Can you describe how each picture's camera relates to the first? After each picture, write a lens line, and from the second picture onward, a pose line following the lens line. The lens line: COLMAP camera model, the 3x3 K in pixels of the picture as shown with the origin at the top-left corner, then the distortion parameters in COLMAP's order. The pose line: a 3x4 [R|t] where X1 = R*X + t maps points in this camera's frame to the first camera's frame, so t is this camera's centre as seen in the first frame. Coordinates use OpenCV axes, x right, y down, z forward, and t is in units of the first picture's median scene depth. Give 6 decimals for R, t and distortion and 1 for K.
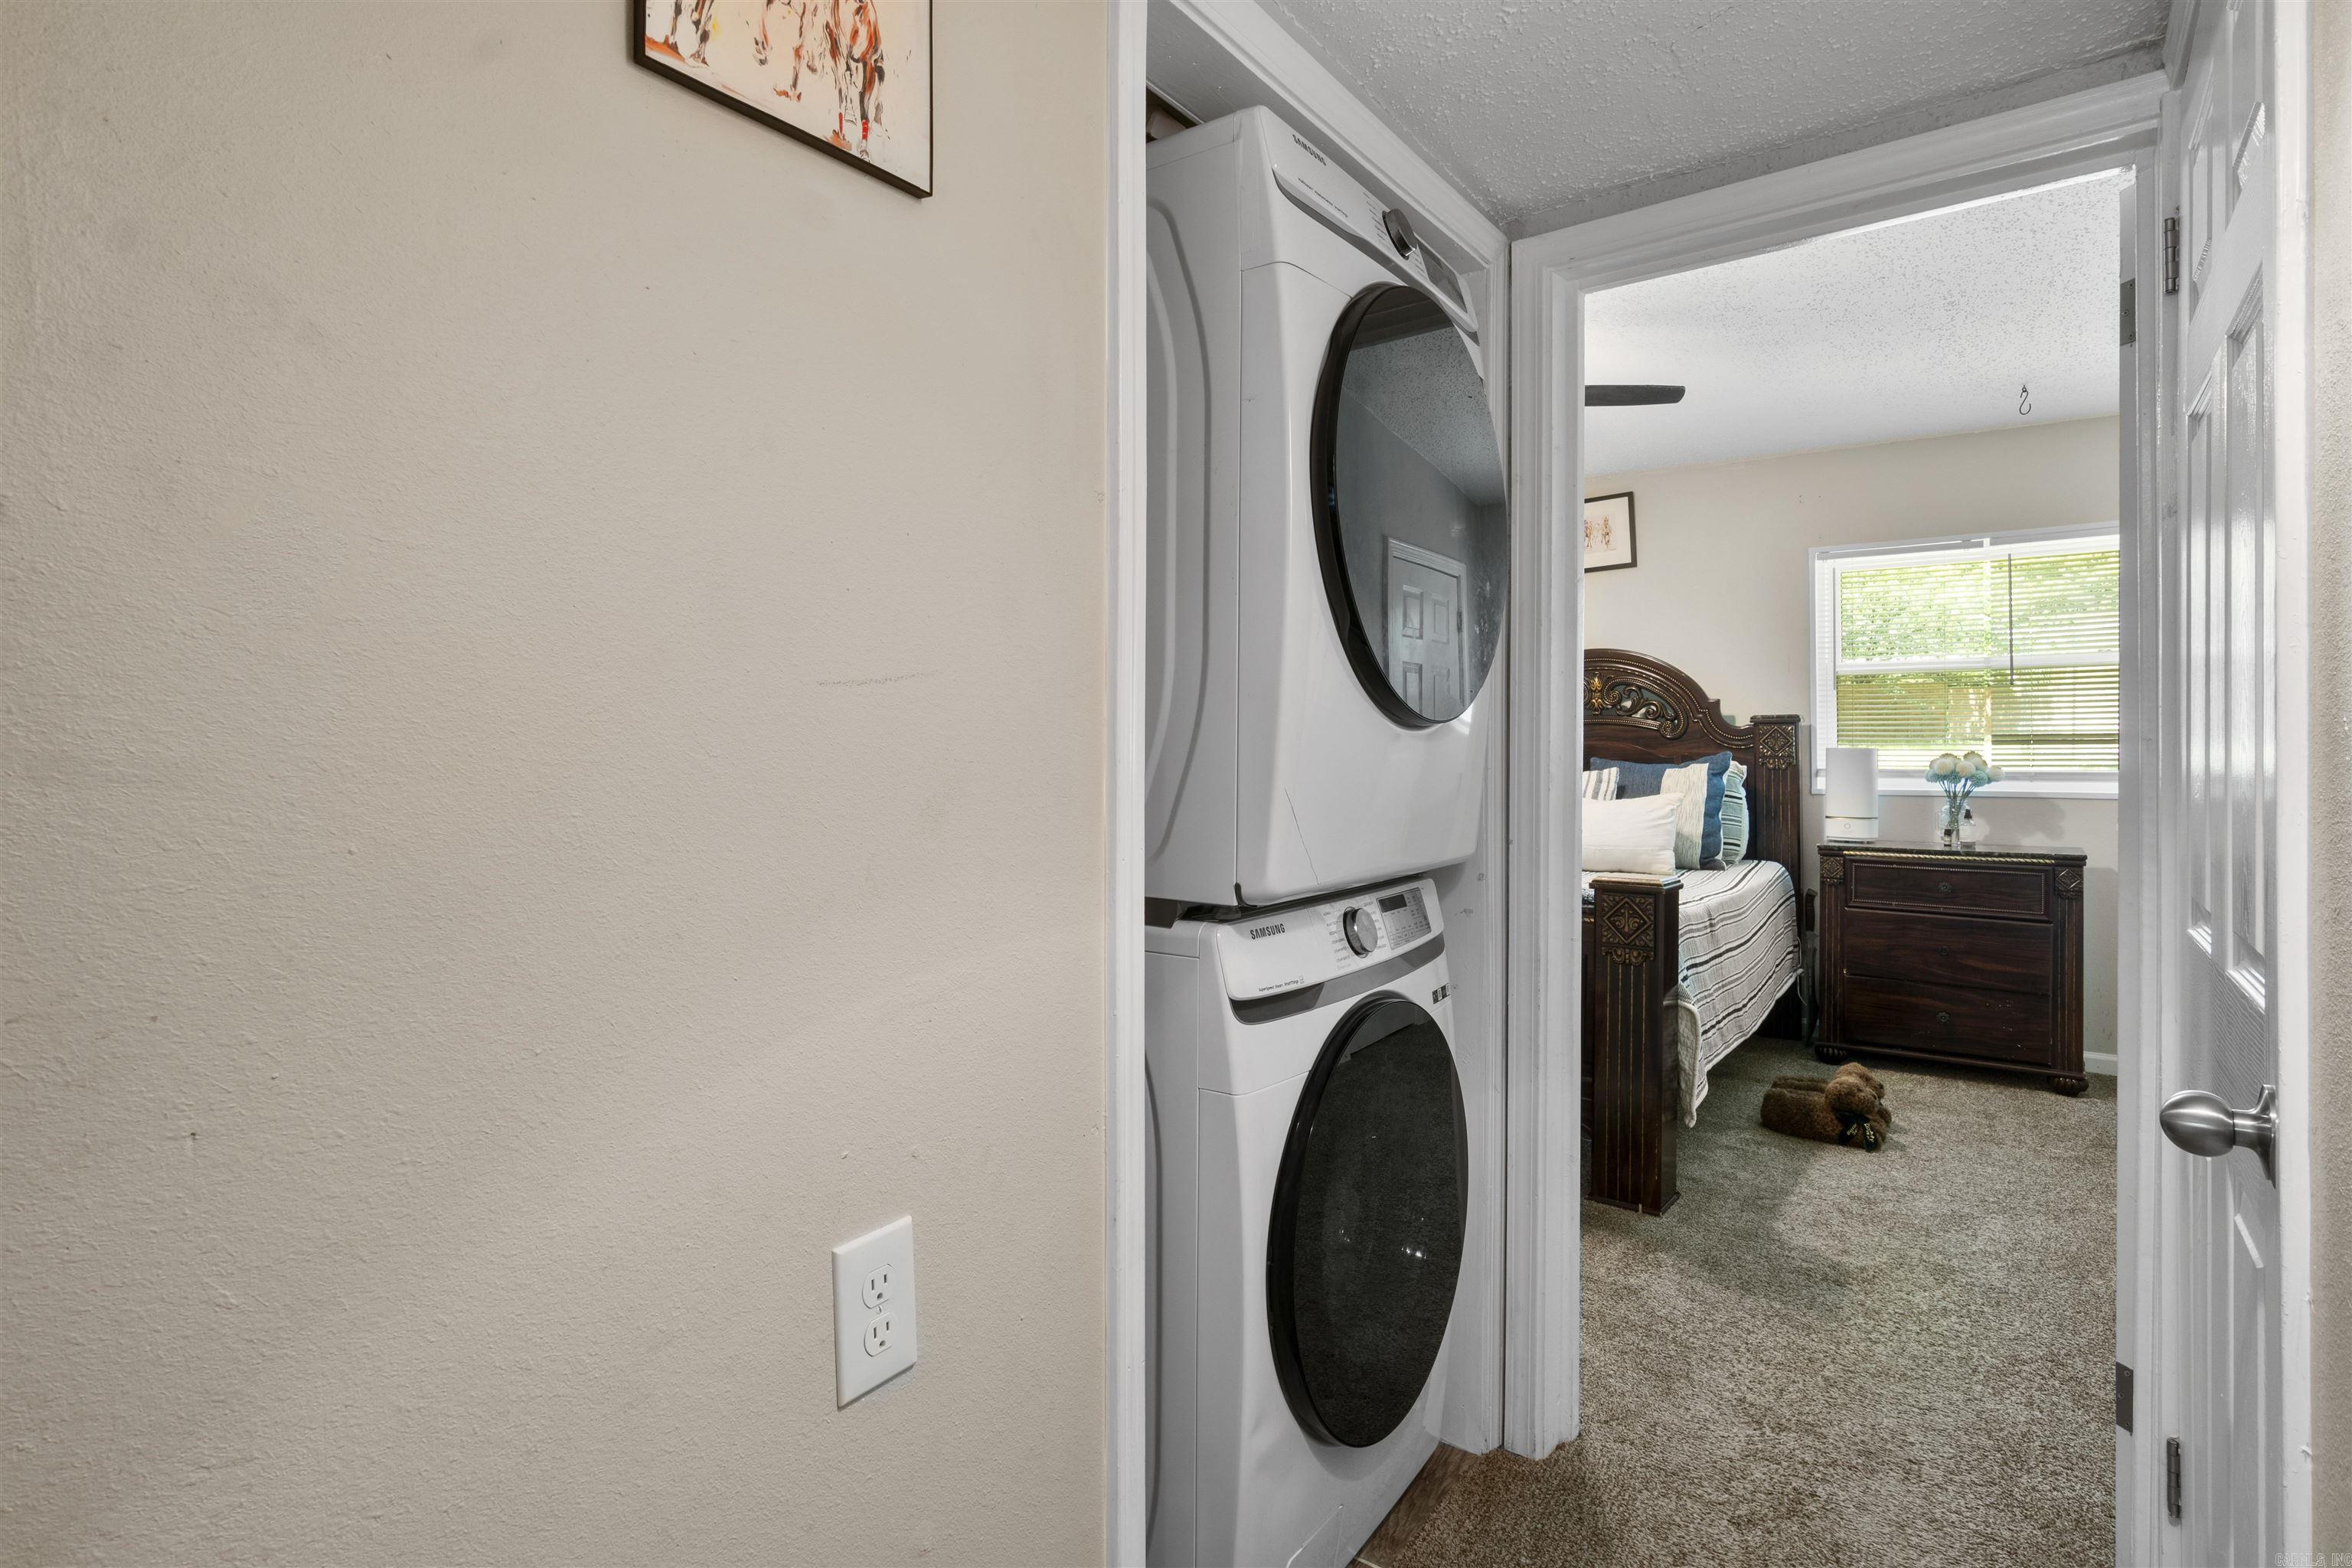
lens RADIAL K [[1203.9, 0, 1170.8], [0, 1203.9, 771.7], [0, 0, 1]] dist [-0.006740, 0.004951]
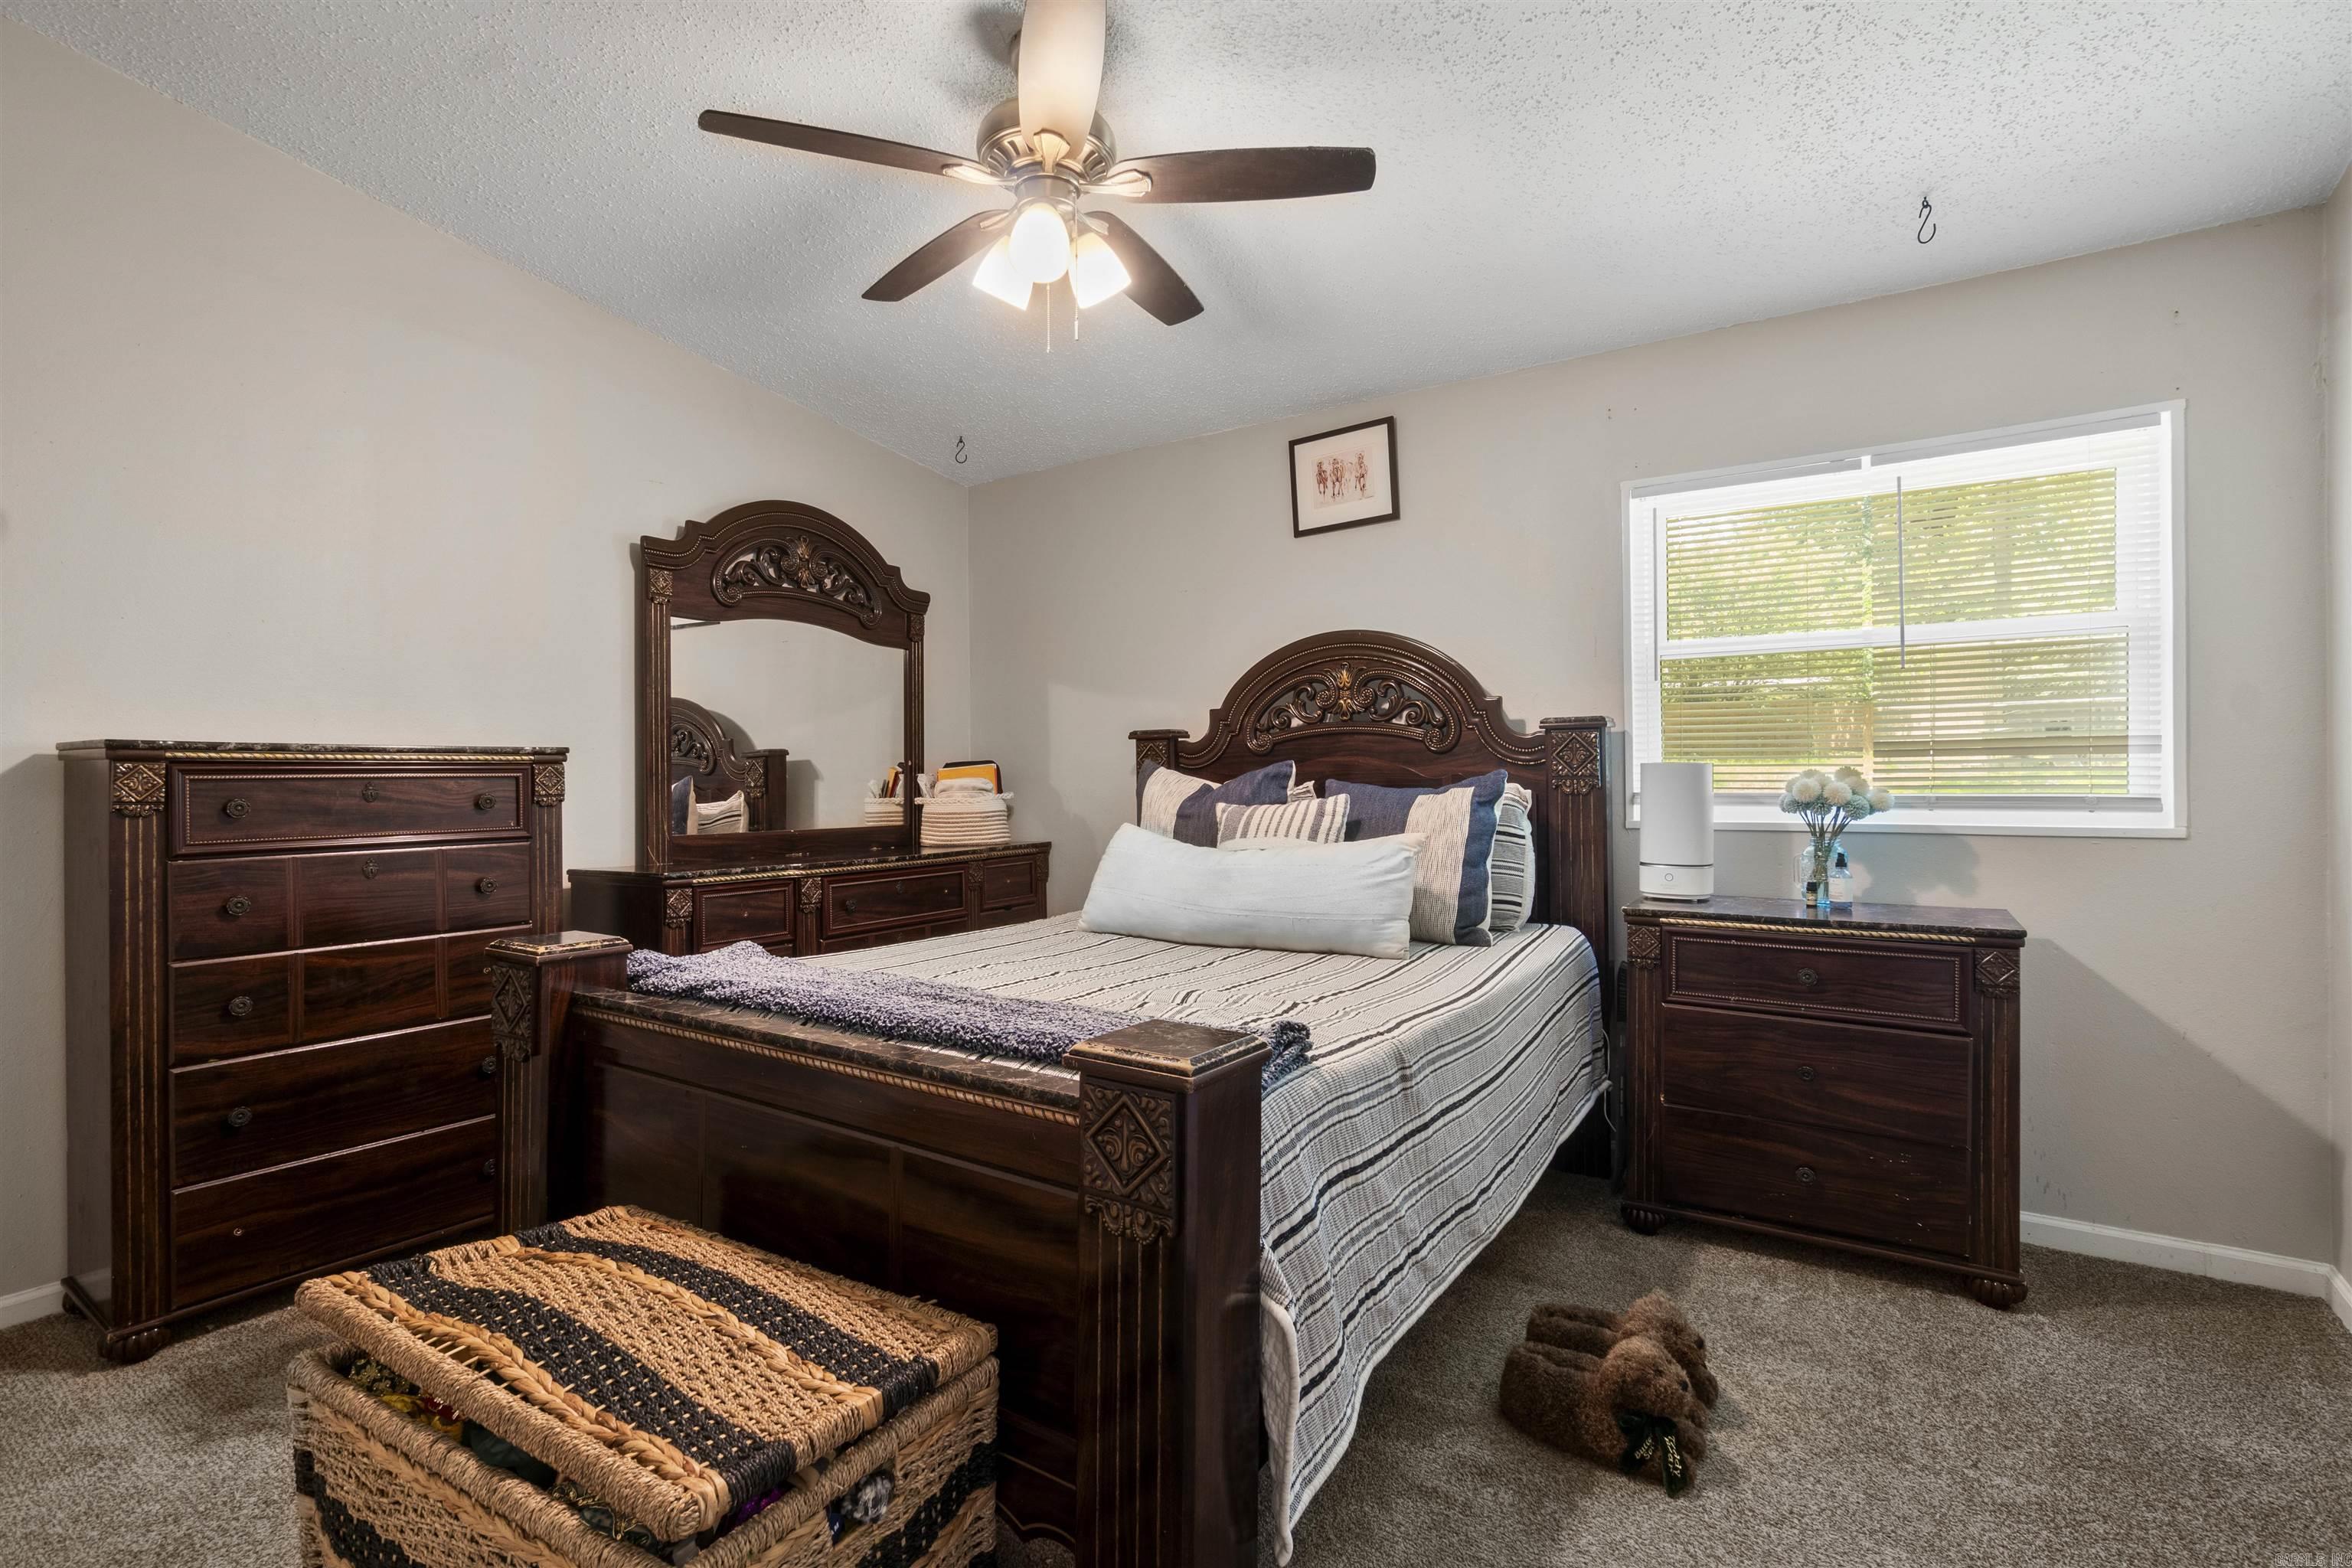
lens RADIAL K [[1091.5, 0, 1173.4], [0, 1091.5, 802.6], [0, 0, 1]] dist [-0.003829, 0.001069]
pose [[0.999035, -0.009738, 0.042839, 0.263267], [0.009230, 0.999885, 0.012023, -0.007602], [-0.042951, -0.011616, 0.999010, 0.405119]]
